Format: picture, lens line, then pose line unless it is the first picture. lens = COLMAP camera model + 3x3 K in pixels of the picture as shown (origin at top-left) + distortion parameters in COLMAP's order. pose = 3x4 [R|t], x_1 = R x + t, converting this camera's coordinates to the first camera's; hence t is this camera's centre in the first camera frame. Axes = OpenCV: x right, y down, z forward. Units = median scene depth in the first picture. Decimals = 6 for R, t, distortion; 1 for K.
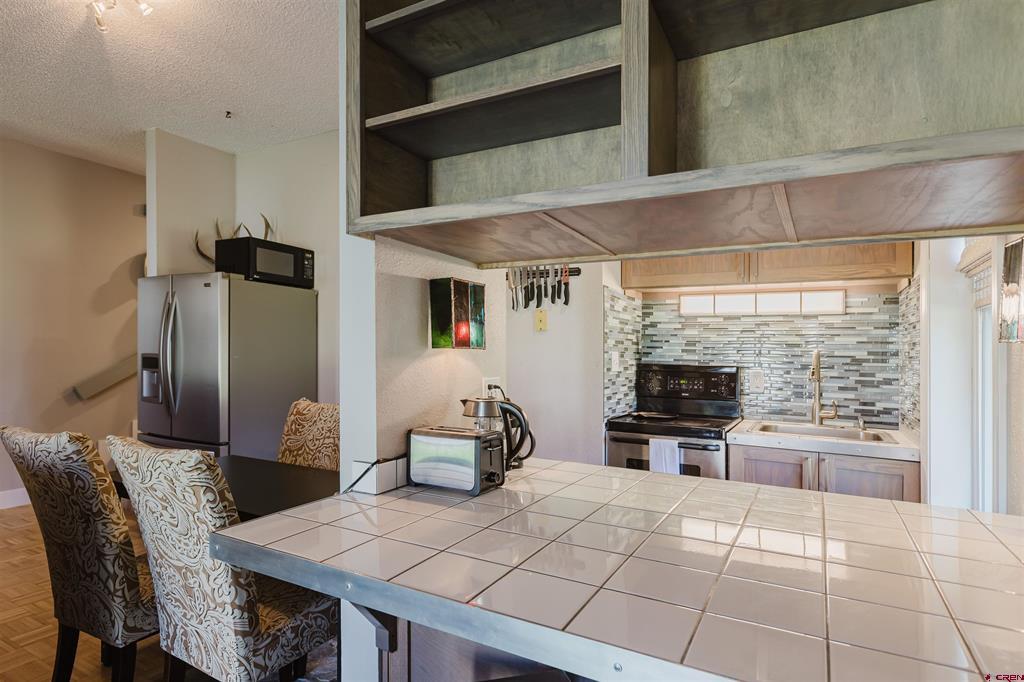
lens RADIAL K [[547.1, 0, 510.7], [0, 547.1, 331.7], [0, 0, 1]] dist [0.003359, 0.001298]
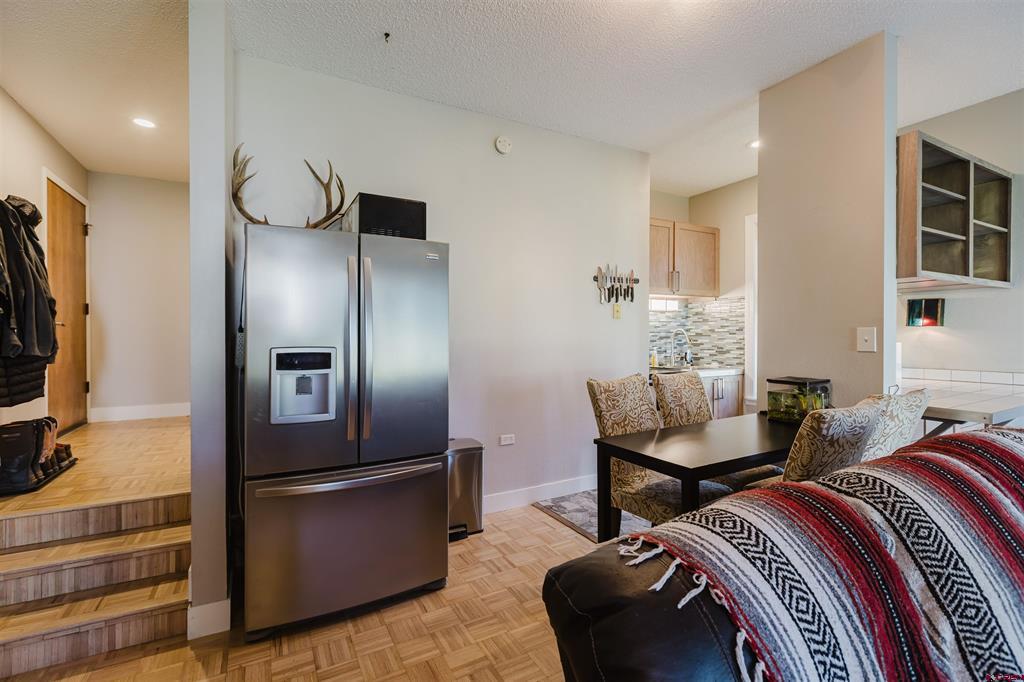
lens RADIAL K [[460.5, 0, 507.3], [0, 460.5, 335.5], [0, 0, 1]] dist [0.000634, -0.000176]
pose [[0.517439, -0.024508, 0.855369, -1.185813], [-0.023396, 0.998811, 0.042771, -0.002143], [-0.855400, -0.042143, 0.516250, 0.623627]]
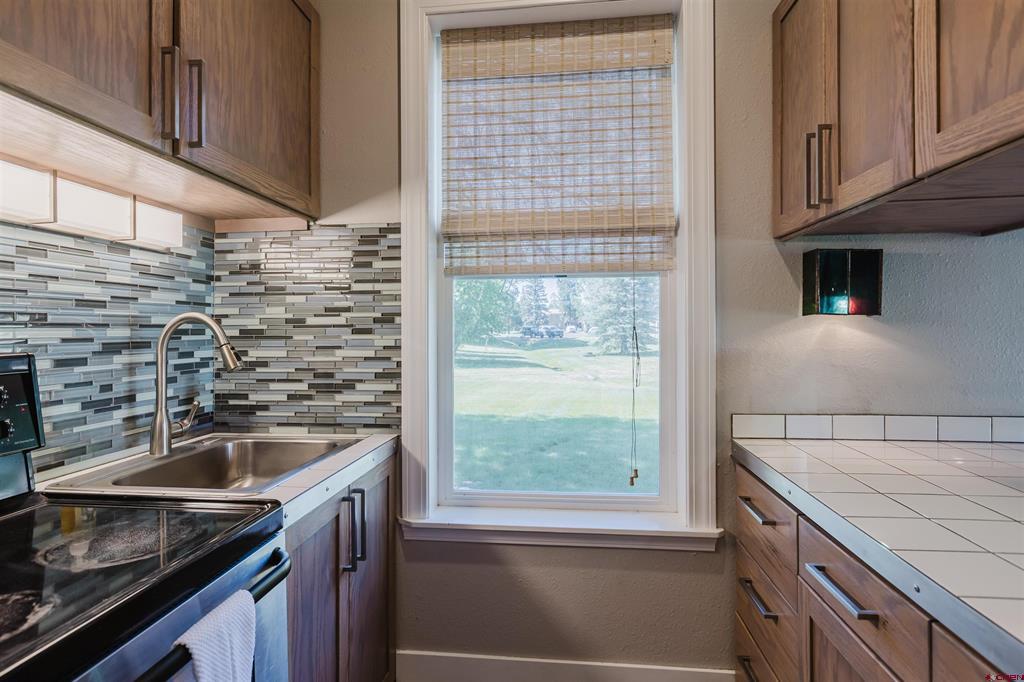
lens RADIAL K [[533.4, 0, 509.3], [0, 533.4, 334.5], [0, 0, 1]] dist [-0.003263, -0.000253]
pose [[-0.395822, -0.027534, 0.917915, -0.050227], [-0.048090, 0.998800, 0.009223, 0.031109], [-0.917067, -0.040492, -0.396671, 0.869451]]
